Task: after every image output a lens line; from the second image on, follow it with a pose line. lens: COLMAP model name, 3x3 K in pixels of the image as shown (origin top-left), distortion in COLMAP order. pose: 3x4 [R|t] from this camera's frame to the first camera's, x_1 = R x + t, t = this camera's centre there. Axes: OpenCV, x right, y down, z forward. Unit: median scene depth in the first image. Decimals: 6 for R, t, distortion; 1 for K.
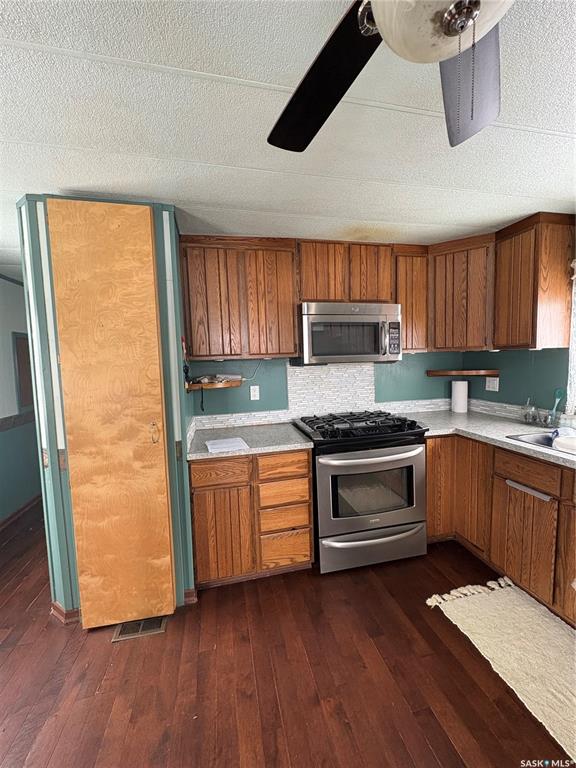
lens RADIAL K [[305.8, 0, 287.7], [0, 305.8, 382.7], [0, 0, 1]] dist [0.000328, -0.000165]
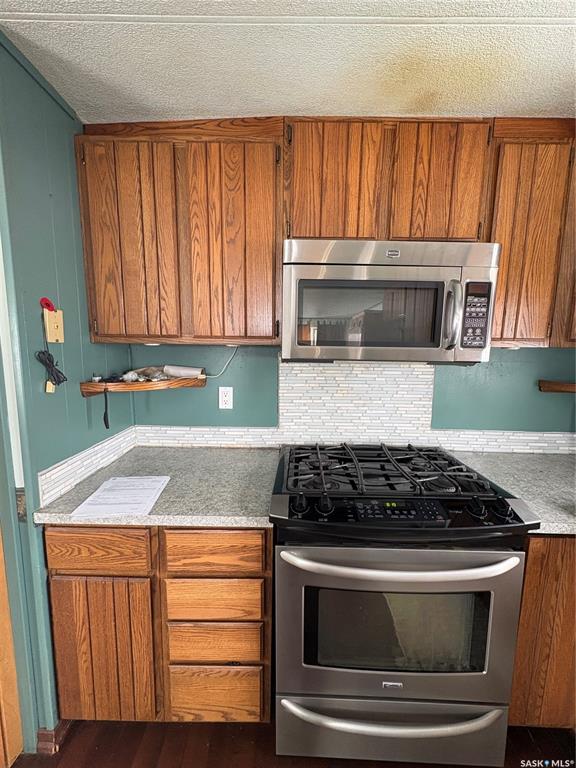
lens RADIAL K [[305.8, 0, 287.4], [0, 305.8, 383.7], [0, 0, 1]] dist [0.000328, -0.000165]
pose [[0.971638, 0.077005, -0.223584, 0.190219], [-0.064587, 0.995963, 0.062341, -0.053539], [0.227482, -0.046132, 0.972689, 0.494621]]
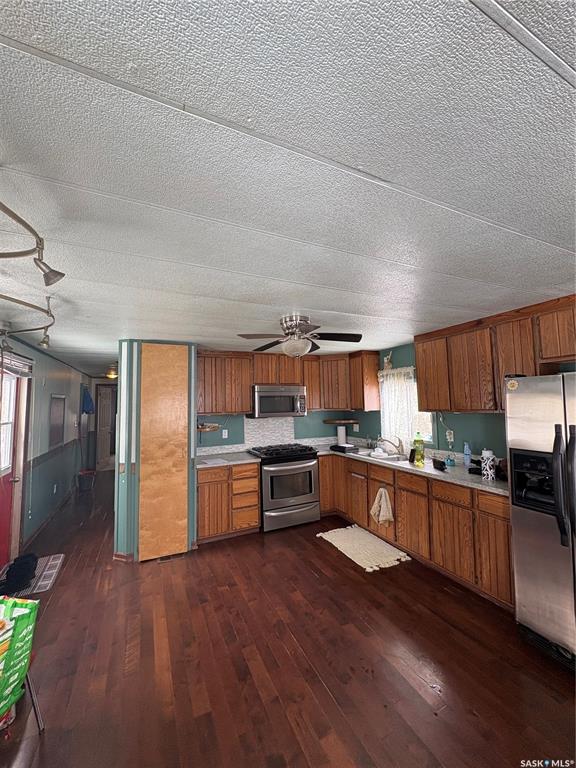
lens RADIAL K [[305.8, 0, 287.8], [0, 305.8, 383.3], [0, 0, 1]] dist [0.000328, -0.000165]
pose [[0.977136, 0.024904, 0.211149, -0.160264], [0.006478, 0.989168, -0.146648, 0.007339], [-0.212514, 0.144663, 0.966390, -0.917000]]
